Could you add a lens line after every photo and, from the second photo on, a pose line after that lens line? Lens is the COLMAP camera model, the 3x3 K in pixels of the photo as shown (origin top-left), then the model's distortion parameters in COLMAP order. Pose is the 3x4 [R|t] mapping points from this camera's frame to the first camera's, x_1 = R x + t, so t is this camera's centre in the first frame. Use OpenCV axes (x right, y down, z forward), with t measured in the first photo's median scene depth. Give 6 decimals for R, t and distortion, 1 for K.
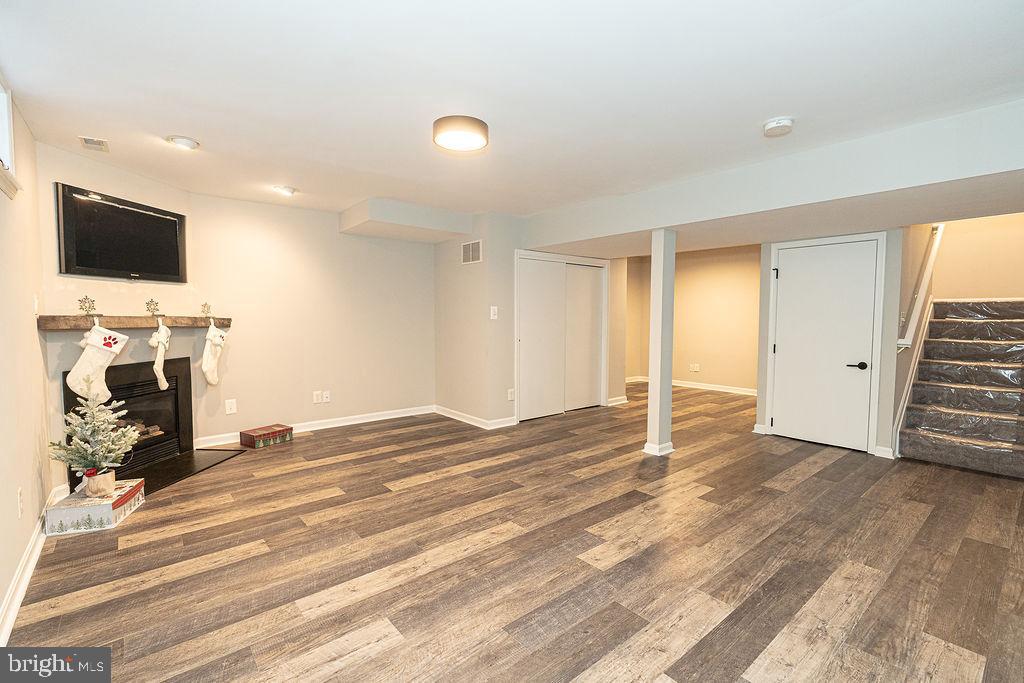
lens RADIAL K [[458.7, 0, 516.8], [0, 458.7, 338.4], [0, 0, 1]] dist [-0.004239, 0.000964]
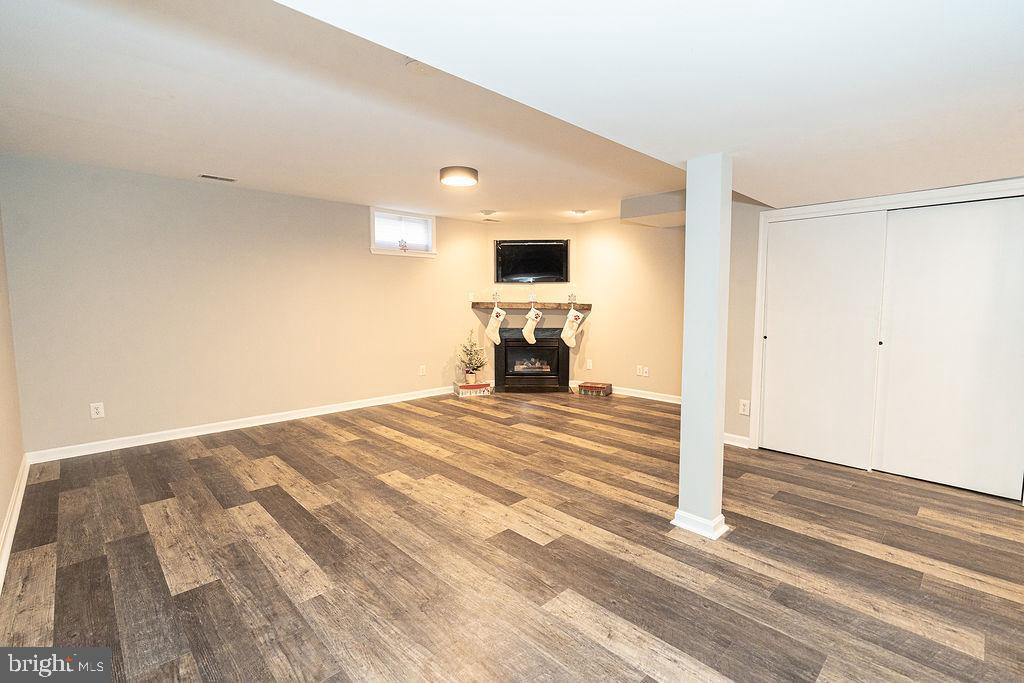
lens RADIAL K [[458.7, 0, 516.8], [0, 458.7, 338.4], [0, 0, 1]] dist [-0.004239, 0.000964]
pose [[0.074920, 0.079357, -0.994027, 1.106031], [-0.048822, 0.995925, 0.075828, -0.046766], [0.995994, 0.042849, 0.078489, 0.881858]]
